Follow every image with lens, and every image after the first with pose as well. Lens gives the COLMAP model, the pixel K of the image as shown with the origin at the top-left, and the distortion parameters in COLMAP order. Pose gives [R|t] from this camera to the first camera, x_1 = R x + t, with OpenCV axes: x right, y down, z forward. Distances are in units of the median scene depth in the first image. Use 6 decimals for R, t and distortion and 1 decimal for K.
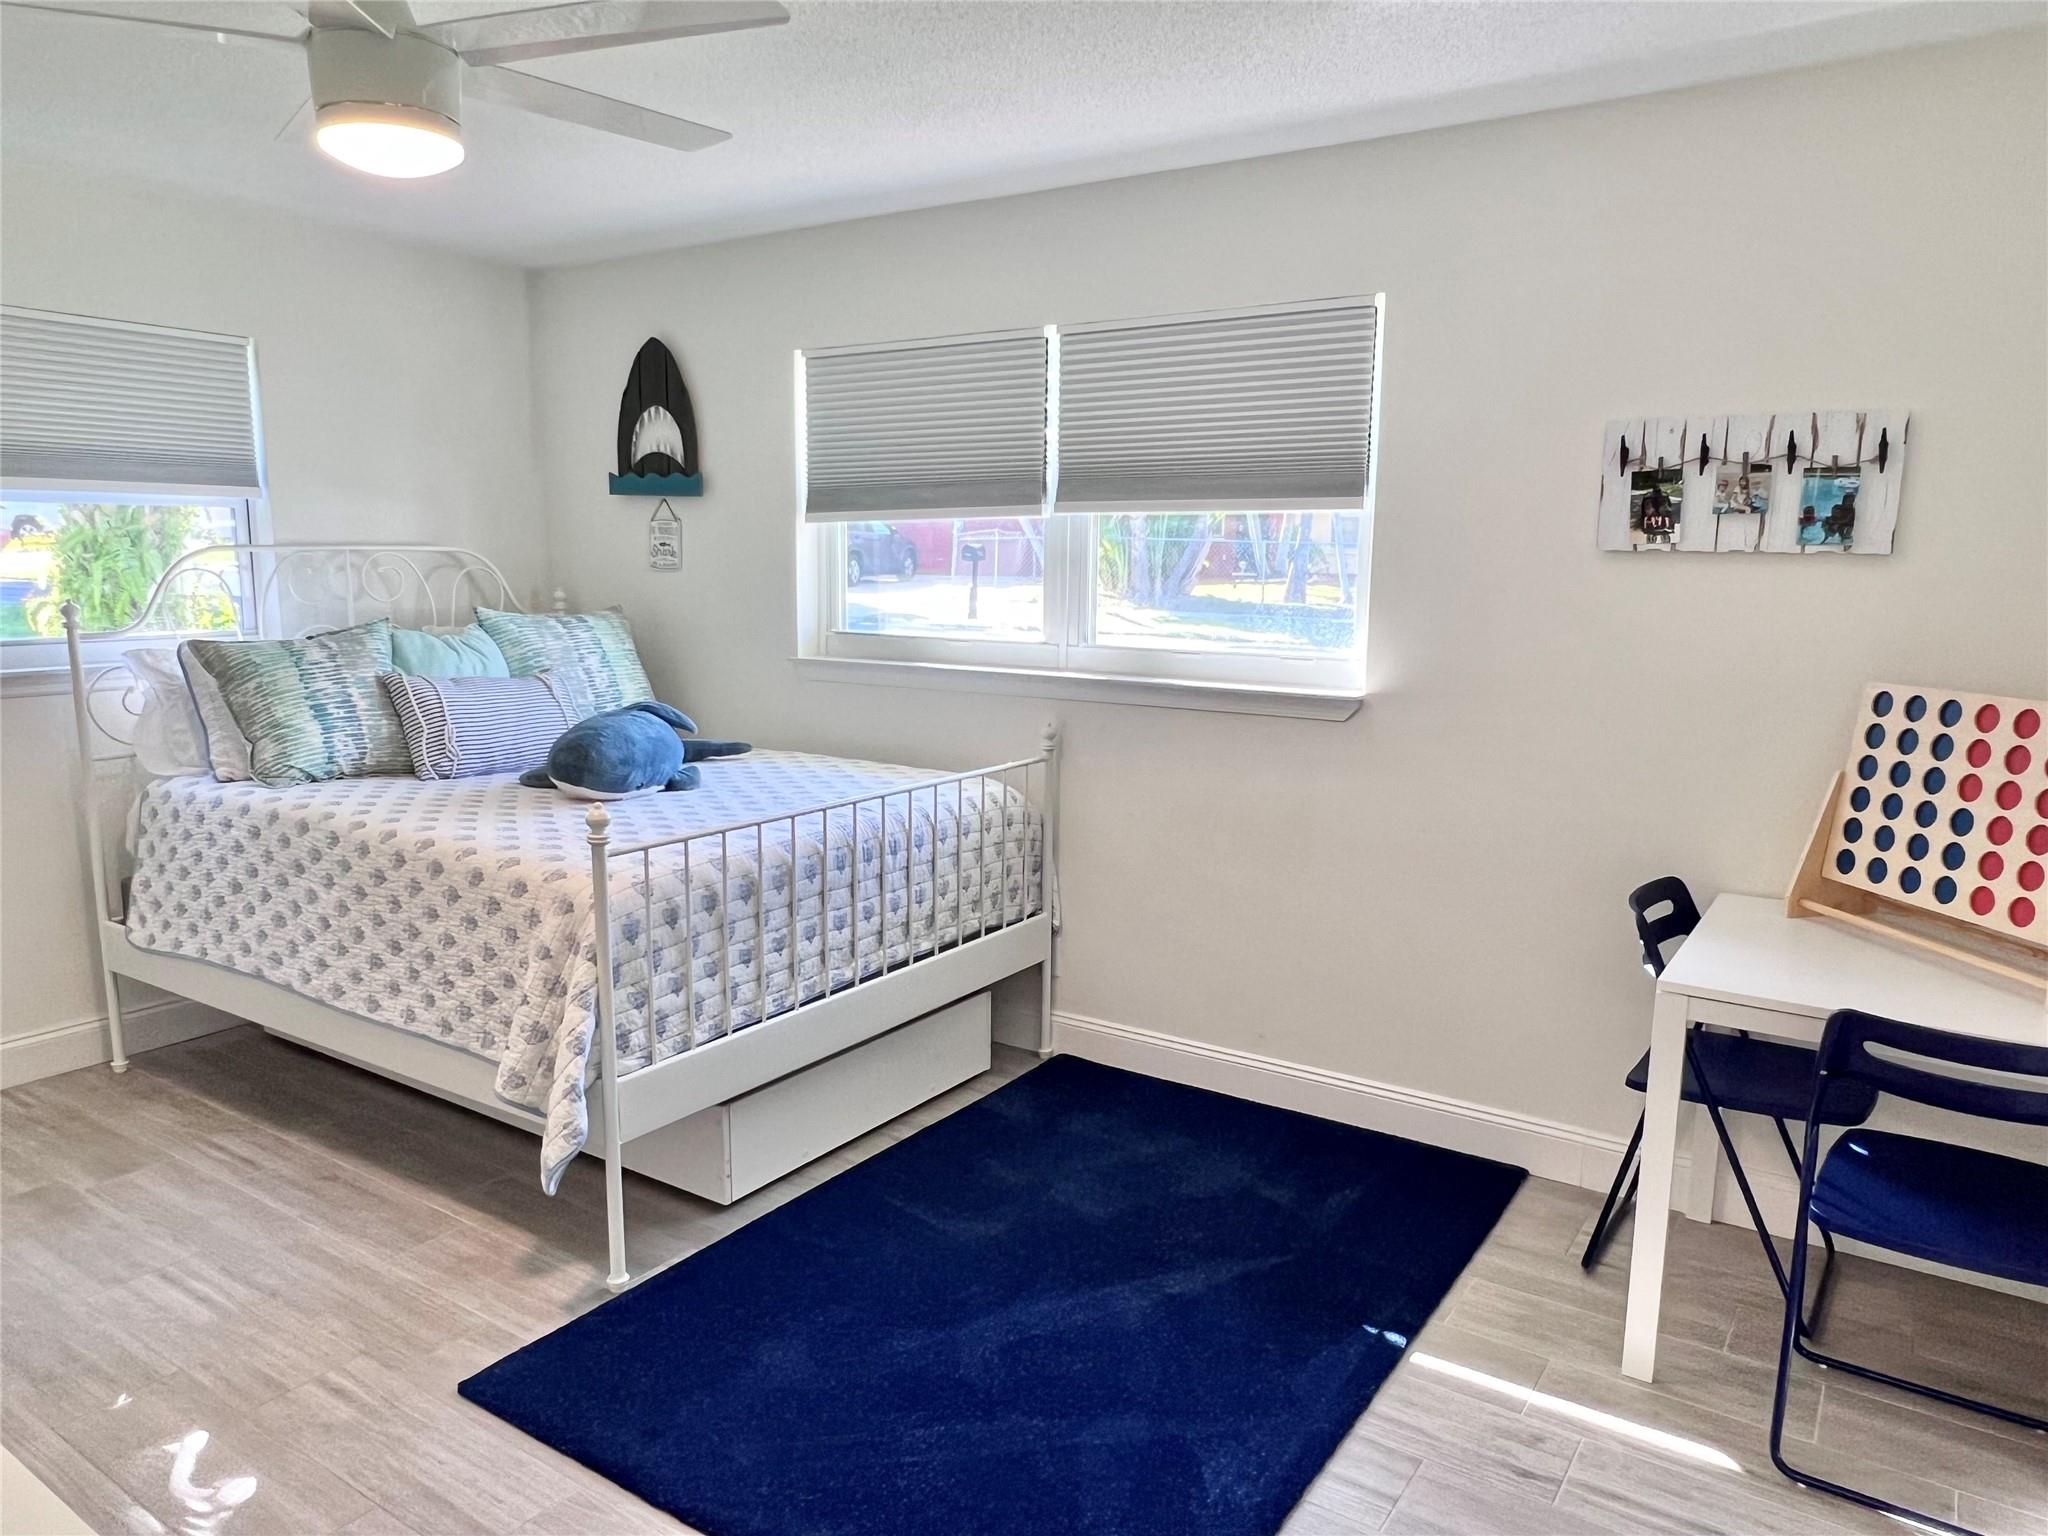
lens RADIAL K [[1349.8, 0, 1015.3], [0, 1349.8, 771.6], [0, 0, 1]] dist [-0.009234, -0.000806]
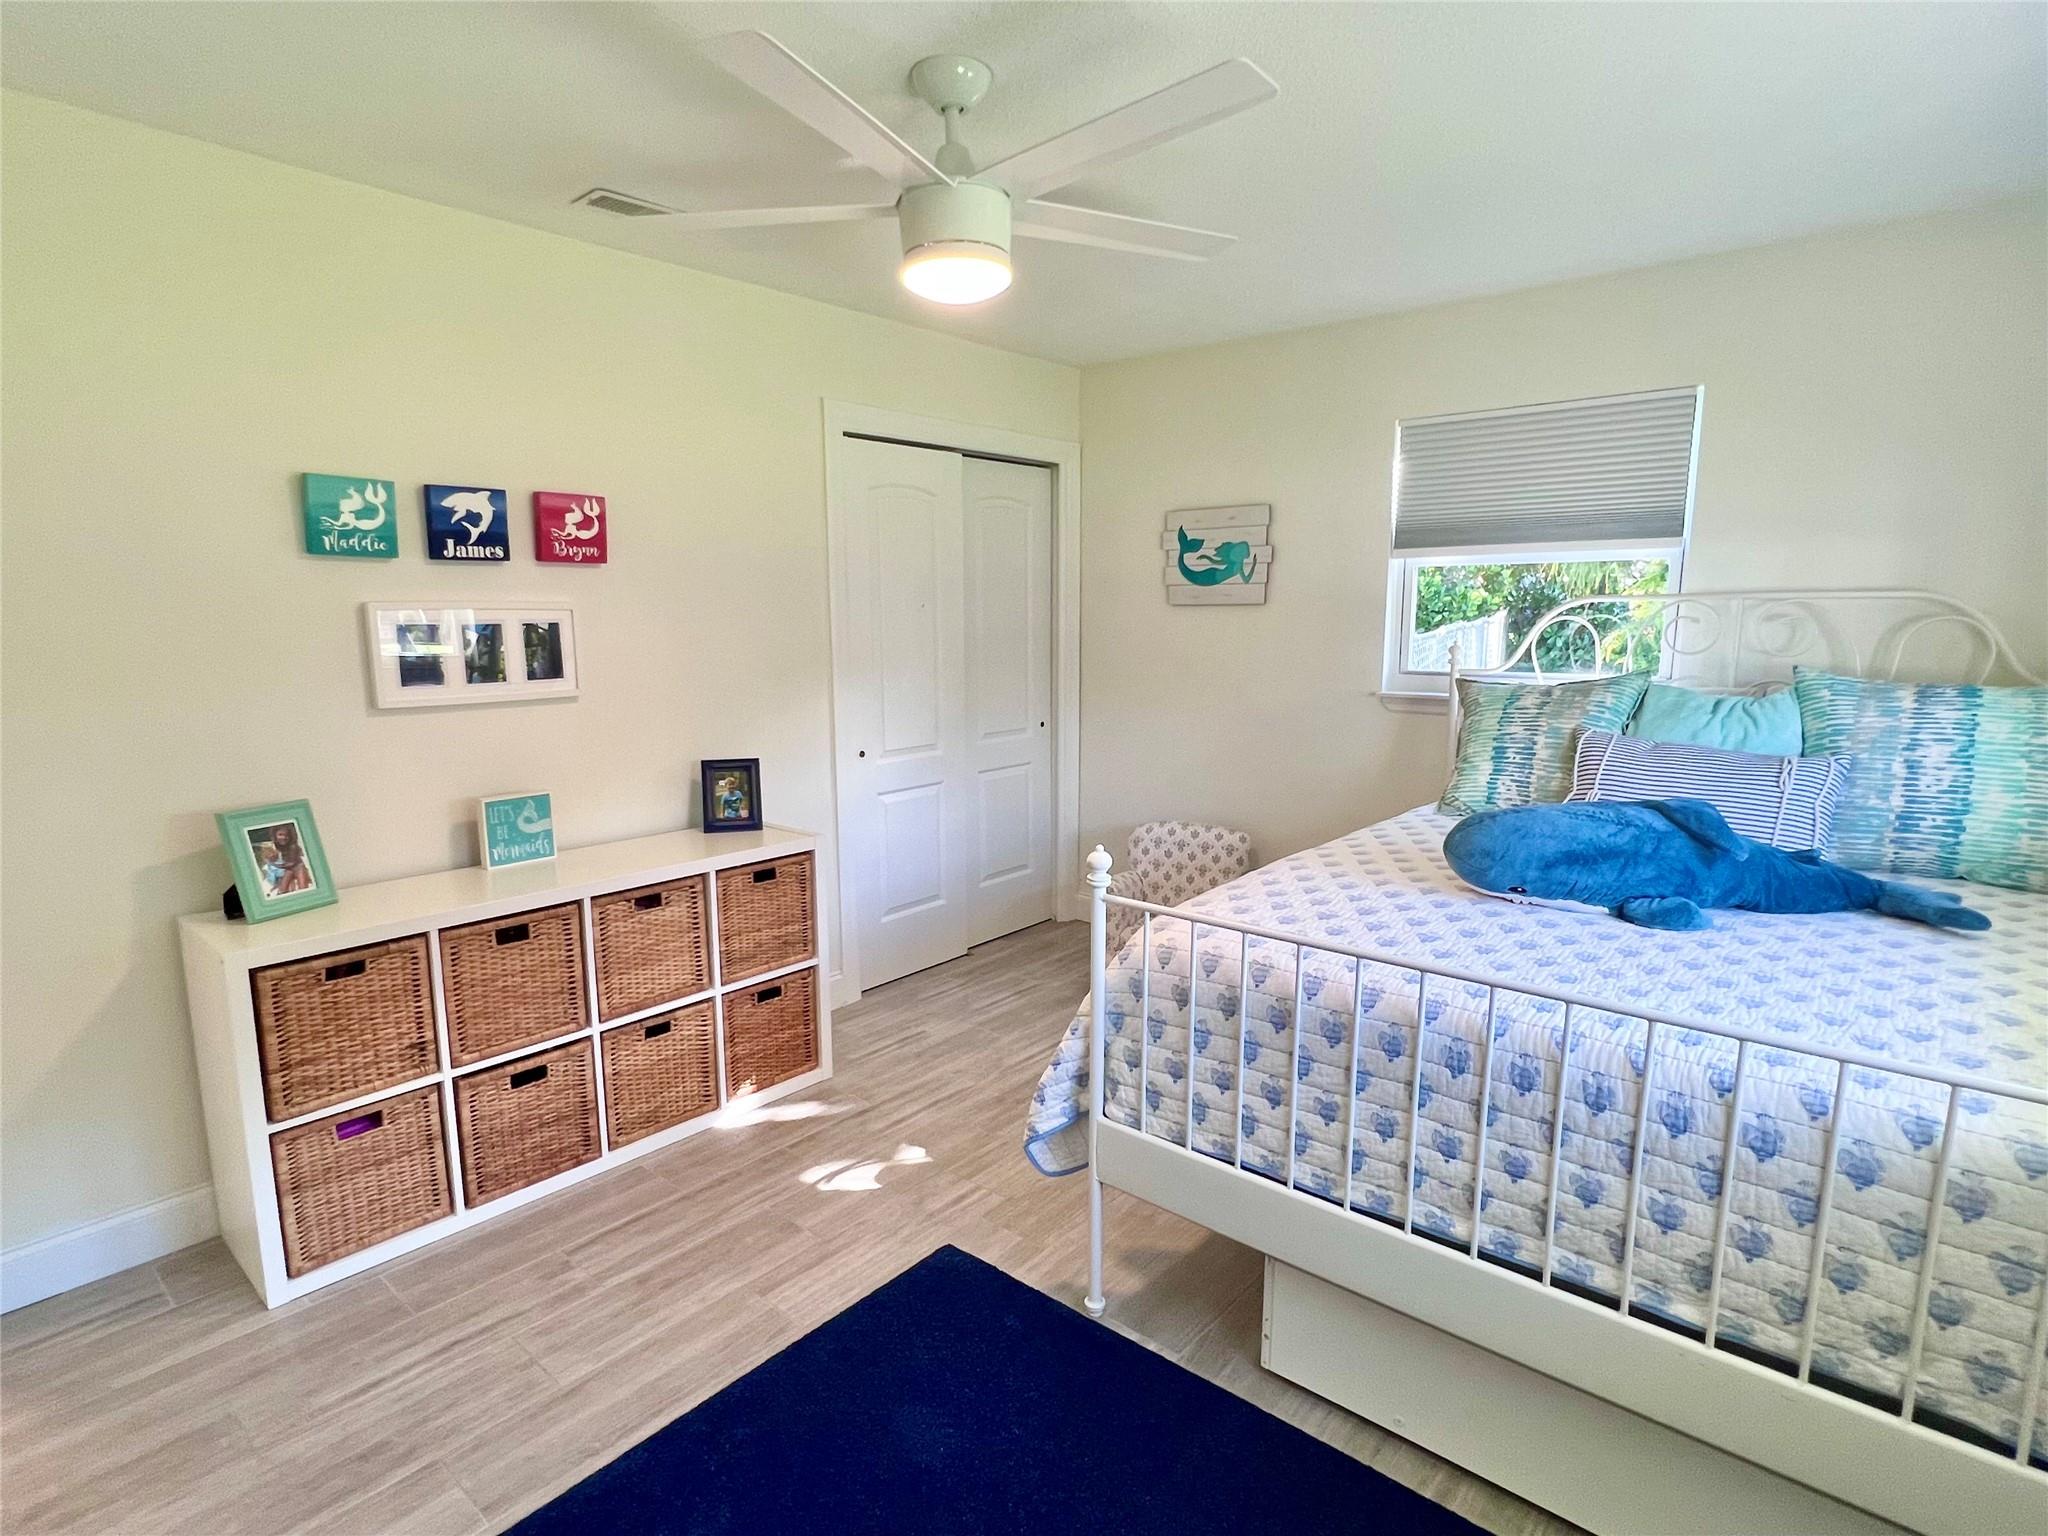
lens RADIAL K [[1042.1, 0, 1010.1], [0, 1042.1, 774.8], [0, 0, 1]] dist [-0.002152, -0.000348]
pose [[-0.102547, 0.151672, -0.983097, 0.330258], [-0.150560, 0.974554, 0.166059, -0.107638], [0.983268, 0.165044, -0.077102, 0.698159]]
